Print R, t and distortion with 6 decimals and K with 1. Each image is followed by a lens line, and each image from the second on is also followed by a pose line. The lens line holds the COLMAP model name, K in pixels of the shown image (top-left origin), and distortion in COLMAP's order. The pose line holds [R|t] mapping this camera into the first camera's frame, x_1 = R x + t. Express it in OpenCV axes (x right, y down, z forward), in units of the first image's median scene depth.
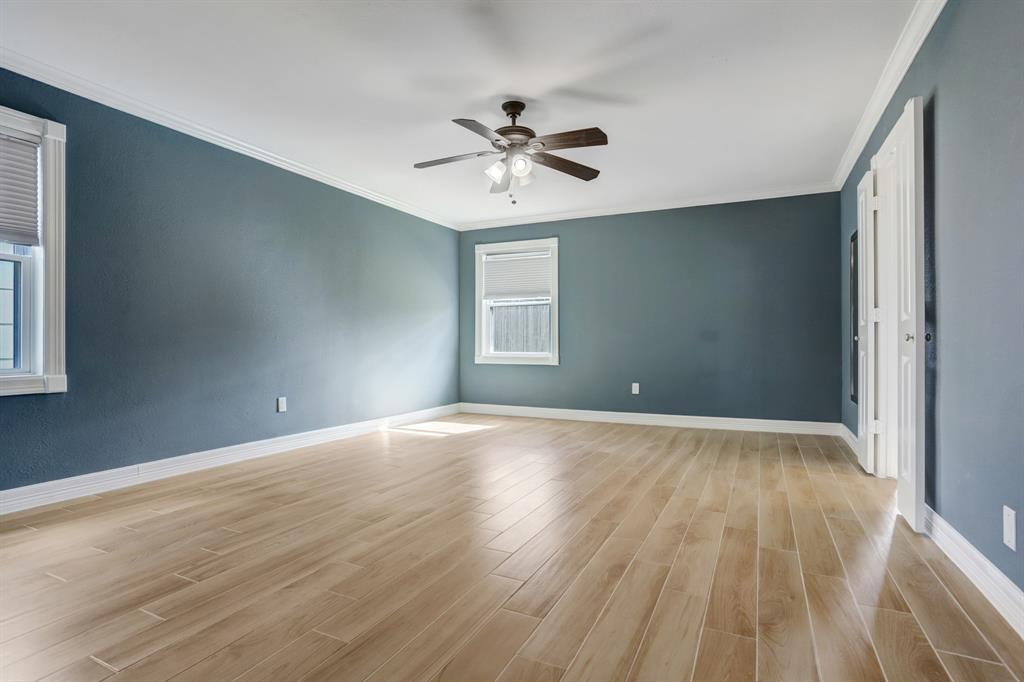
lens RADIAL K [[509.5, 0, 508.1], [0, 509.5, 338.6], [0, 0, 1]] dist [-0.021838, 0.001811]
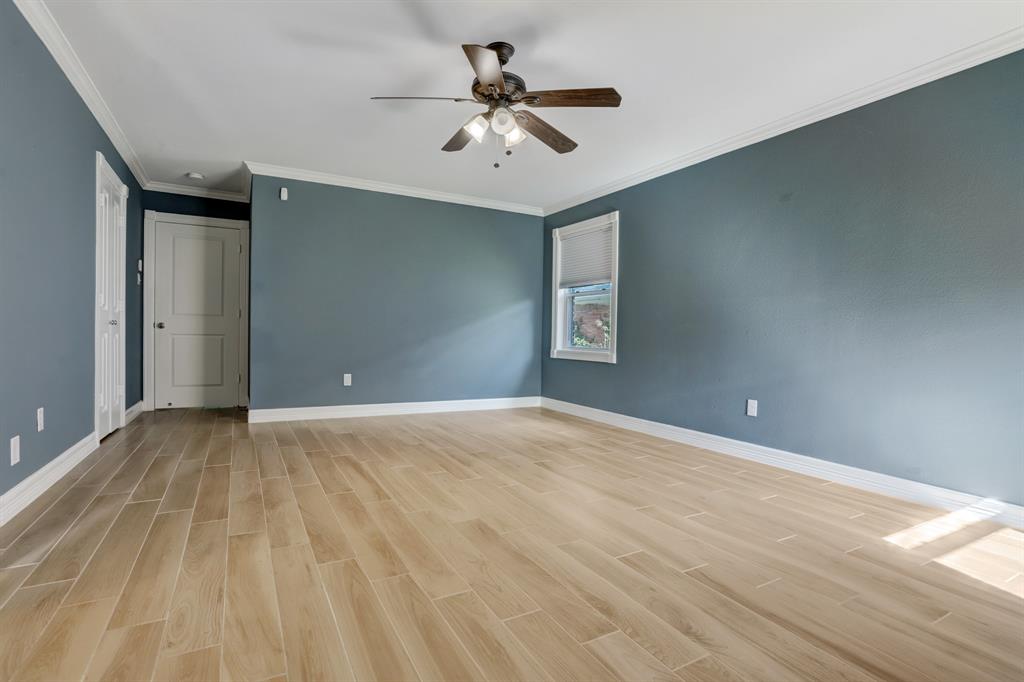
lens RADIAL K [[523.3, 0, 505.2], [0, 523.3, 343.6], [0, 0, 1]] dist [-0.034762, 0.018471]
pose [[-0.594174, -0.000949, -0.804336, 0.824977], [-0.014847, 0.999842, 0.009789, 0.024058], [0.804200, 0.017758, -0.594094, 1.824704]]
